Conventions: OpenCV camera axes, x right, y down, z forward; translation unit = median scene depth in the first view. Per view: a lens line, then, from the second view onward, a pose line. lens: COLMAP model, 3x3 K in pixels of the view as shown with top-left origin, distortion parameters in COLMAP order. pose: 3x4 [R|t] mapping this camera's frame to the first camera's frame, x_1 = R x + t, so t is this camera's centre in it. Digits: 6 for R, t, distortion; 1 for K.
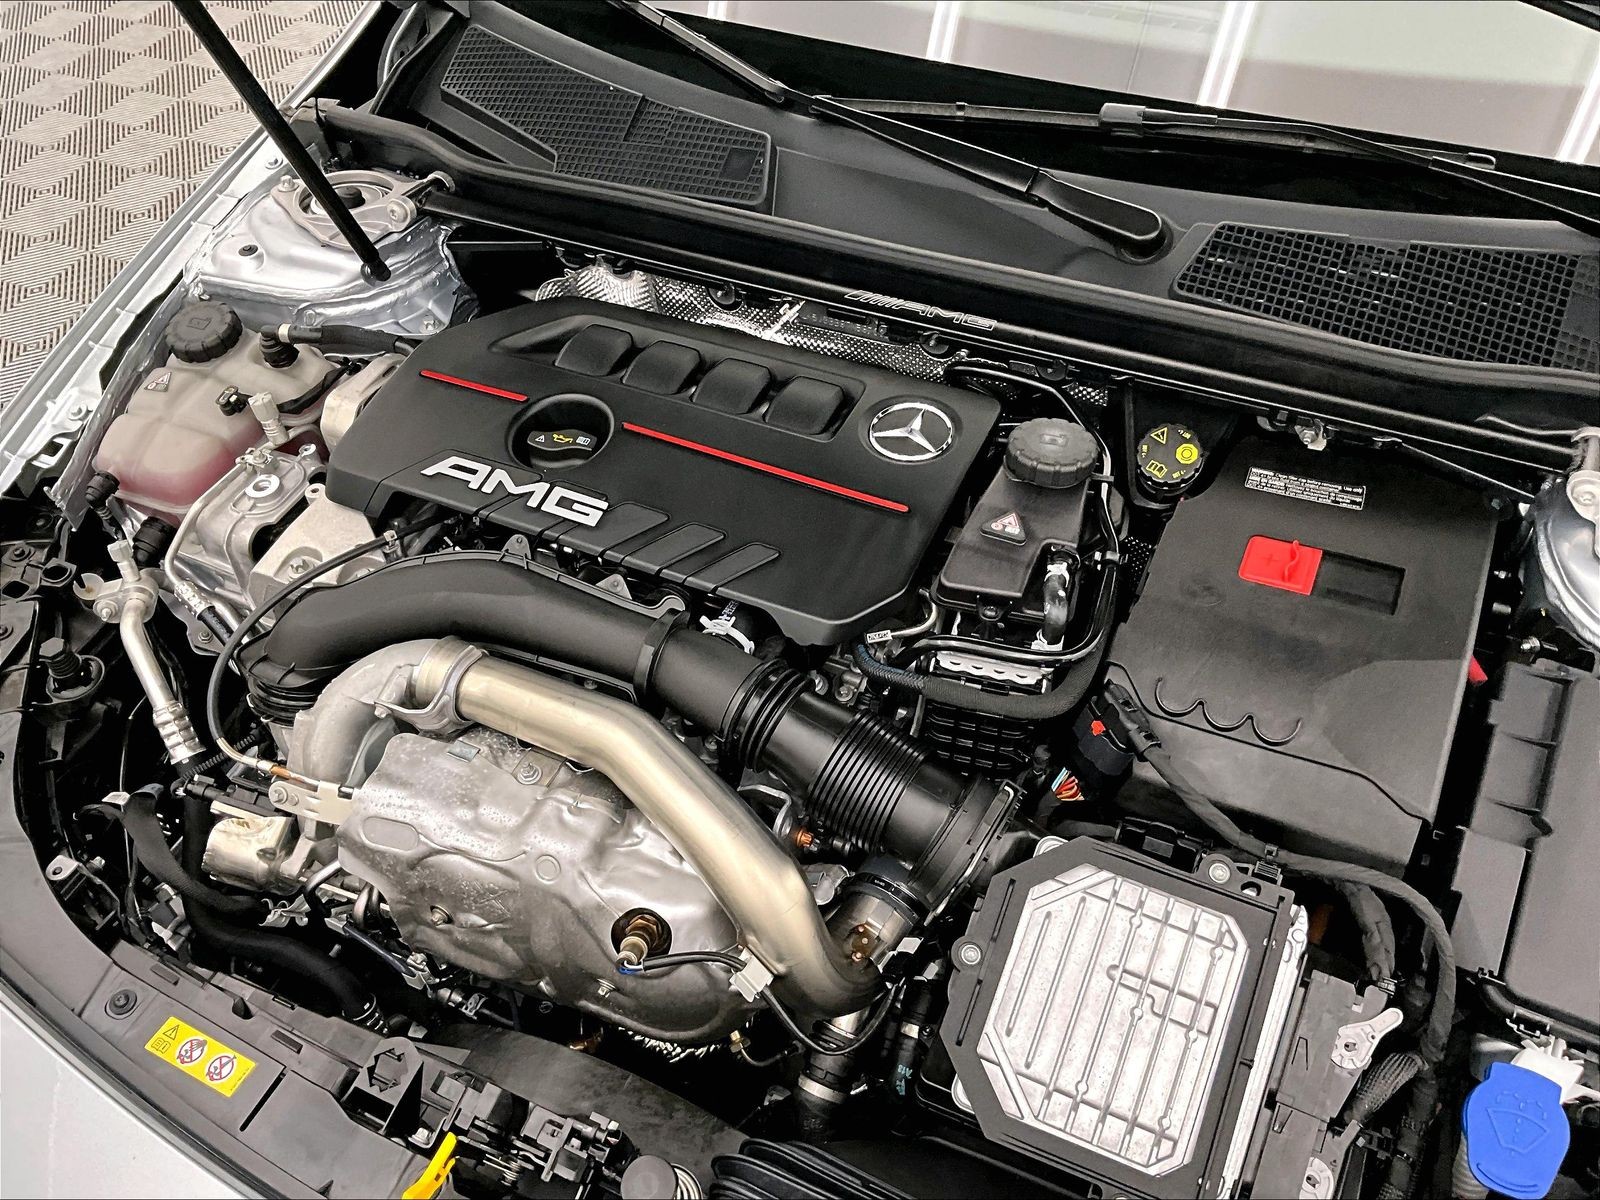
lens RADIAL K [[1324.0, 0, 797.9], [0, 1324.0, 600.2], [0, 0, 1]] dist [0.056445, -0.113168]
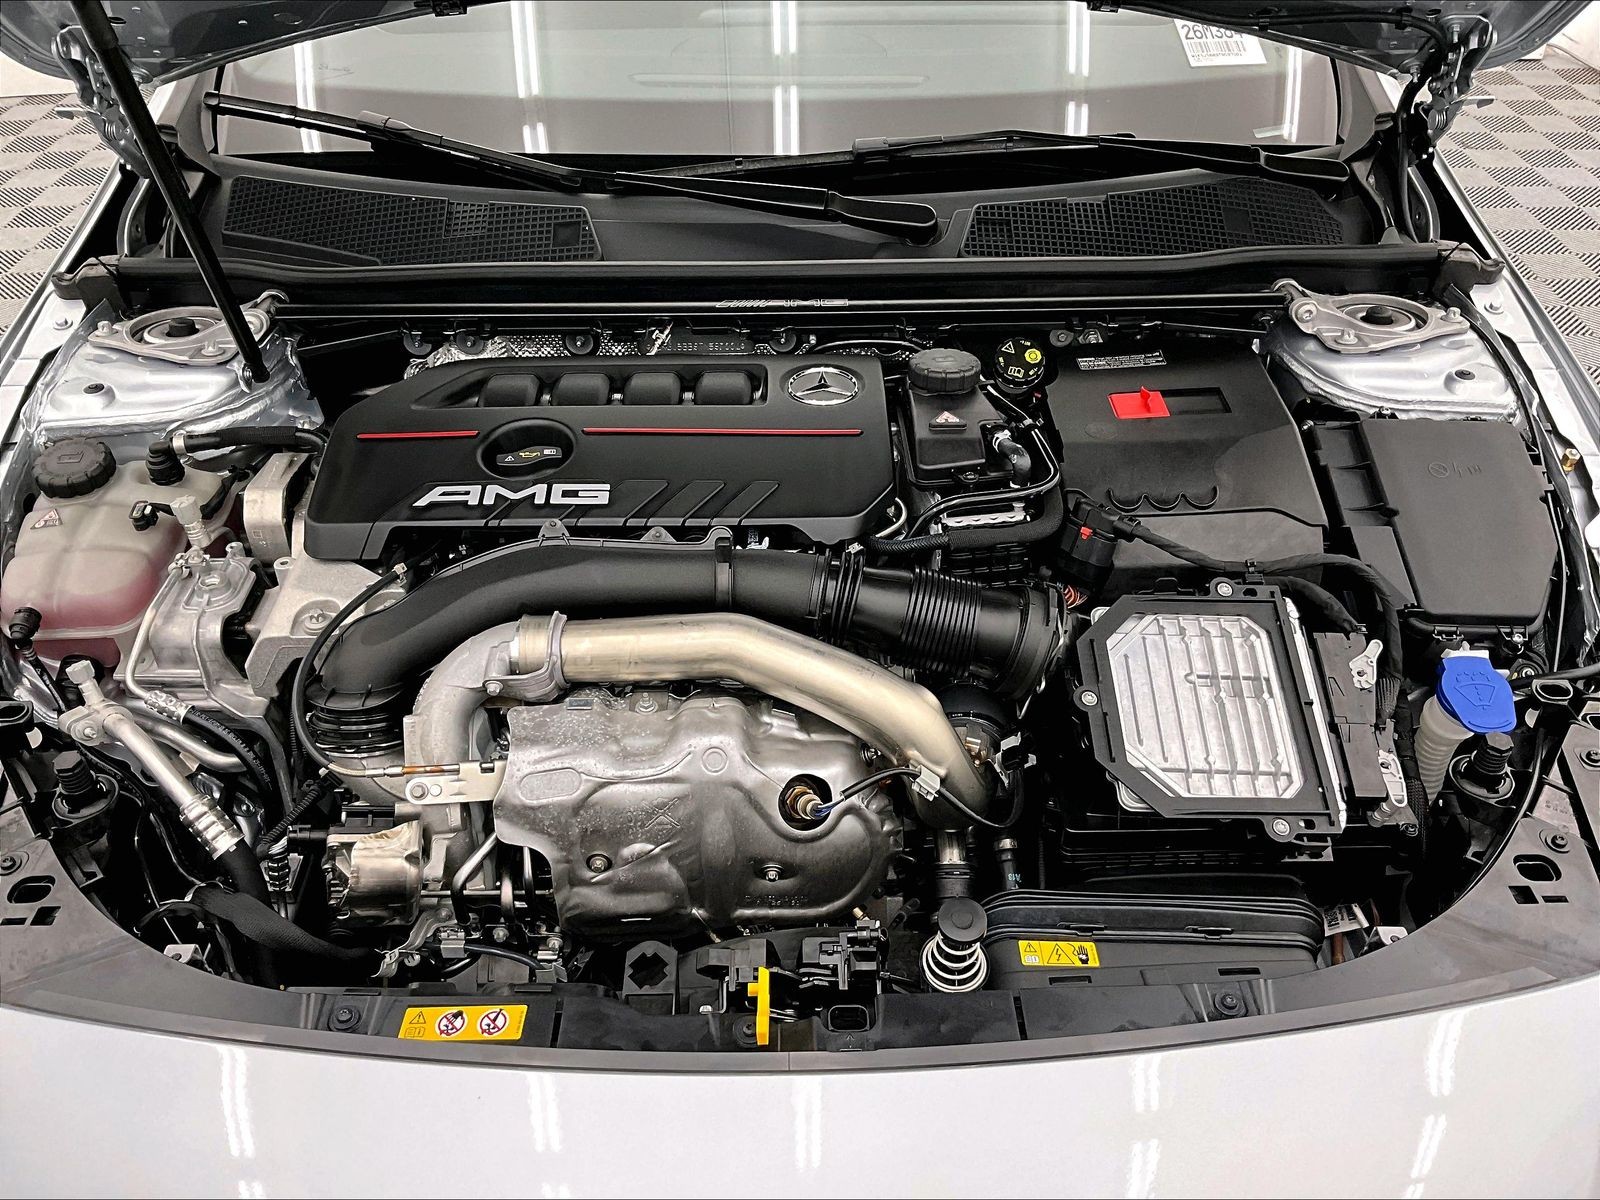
lens RADIAL K [[1324.0, 0, 793.3], [0, 1324.0, 595.4], [0, 0, 1]] dist [0.056445, -0.113168]
pose [[0.900532, -0.230559, 0.368626, -0.449668], [0.294132, 0.947427, -0.125974, 0.206185], [-0.320201, 0.221868, 0.921003, -0.050436]]
